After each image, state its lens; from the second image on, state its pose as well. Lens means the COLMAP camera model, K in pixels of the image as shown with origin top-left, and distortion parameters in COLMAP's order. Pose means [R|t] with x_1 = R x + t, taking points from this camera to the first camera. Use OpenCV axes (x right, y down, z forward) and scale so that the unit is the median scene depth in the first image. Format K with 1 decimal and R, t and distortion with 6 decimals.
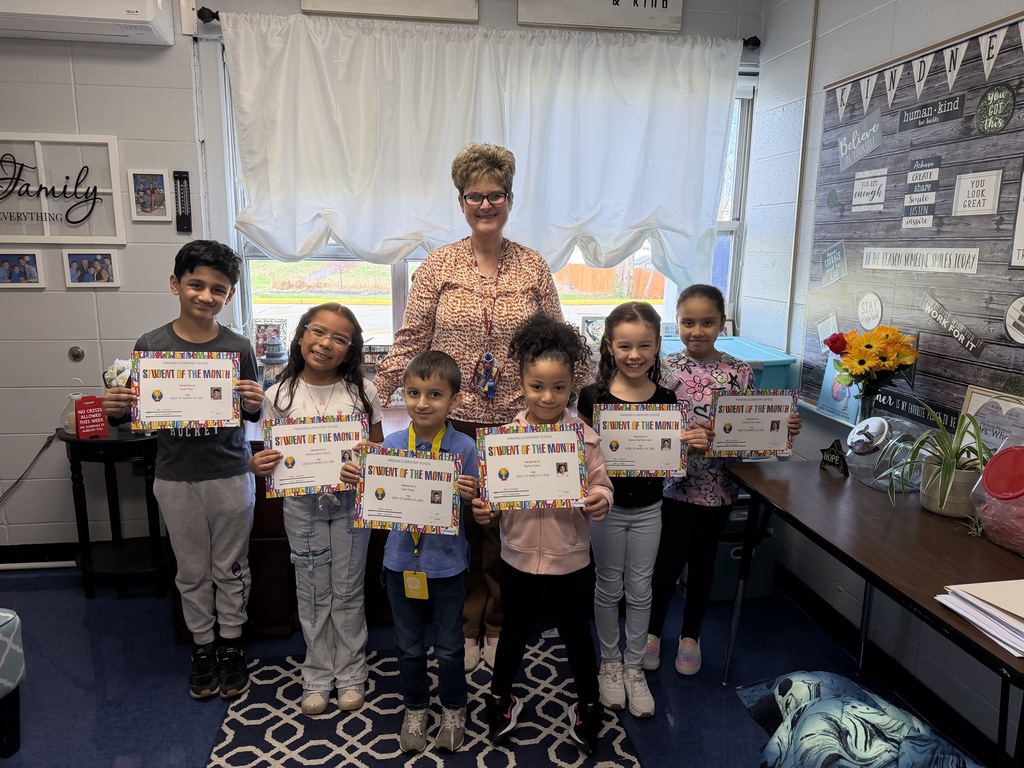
lens RADIAL K [[718.9, 0, 509.0], [0, 718.9, 392.8], [0, 0, 1]] dist [-0.005783, -0.002301]
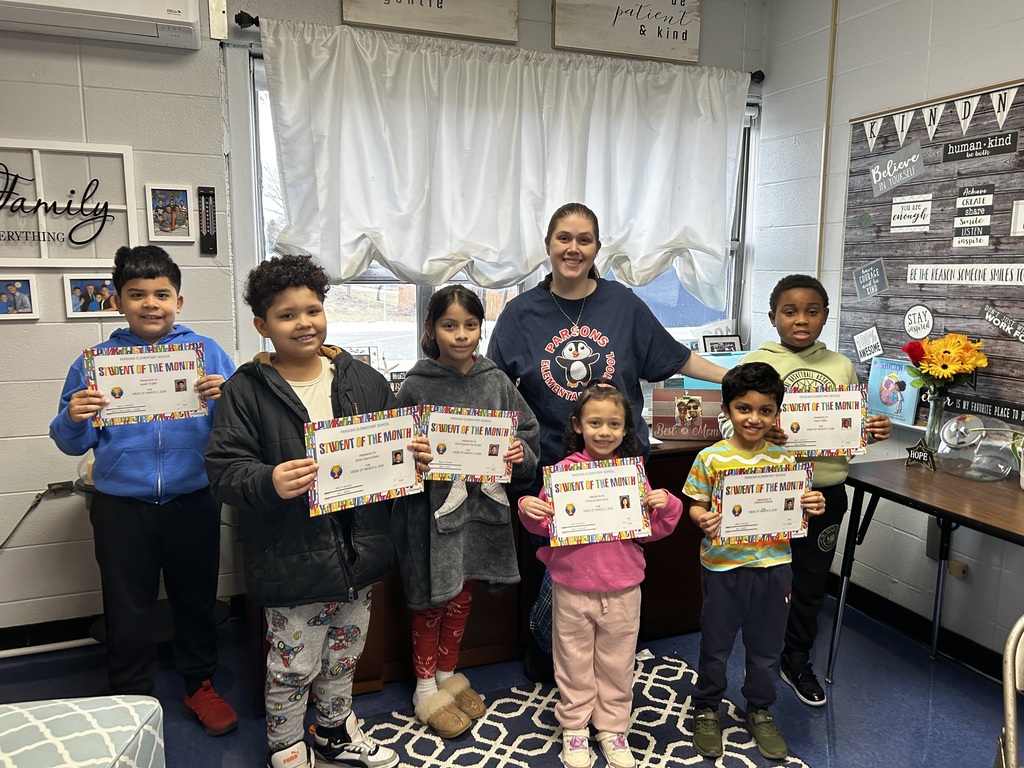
lens RADIAL K [[755.3, 0, 512.0], [0, 755.3, 384.0], [0, 0, 1]] dist [-0.000722, 0.005777]
pose [[0.975021, -0.042147, 0.218079, -0.313447], [0.052622, 0.997712, -0.042446, -0.001191], [-0.215791, 0.052861, 0.975008, 0.004307]]
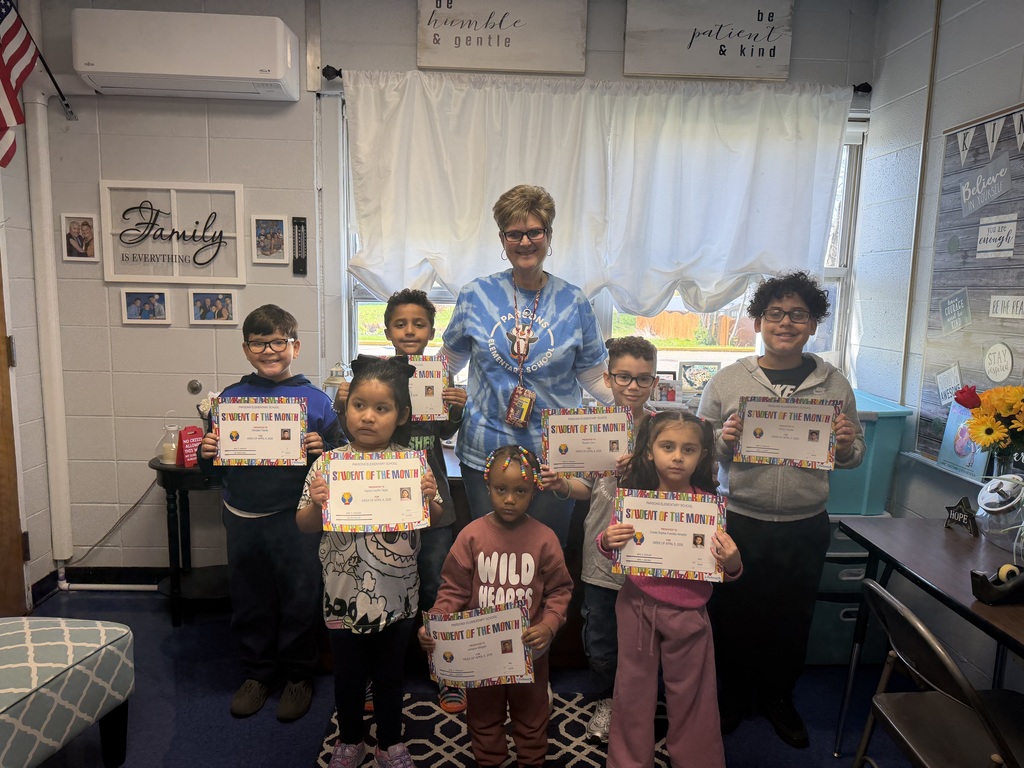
lens RADIAL K [[718.1, 0, 511.1], [0, 718.1, 390.6], [0, 0, 1]] dist [0.002623, -0.005835]
pose [[0.994164, 0.024844, -0.104982, -0.030322], [-0.031324, 0.997674, -0.060538, 0.000923], [0.103234, 0.063473, 0.992630, -0.003411]]
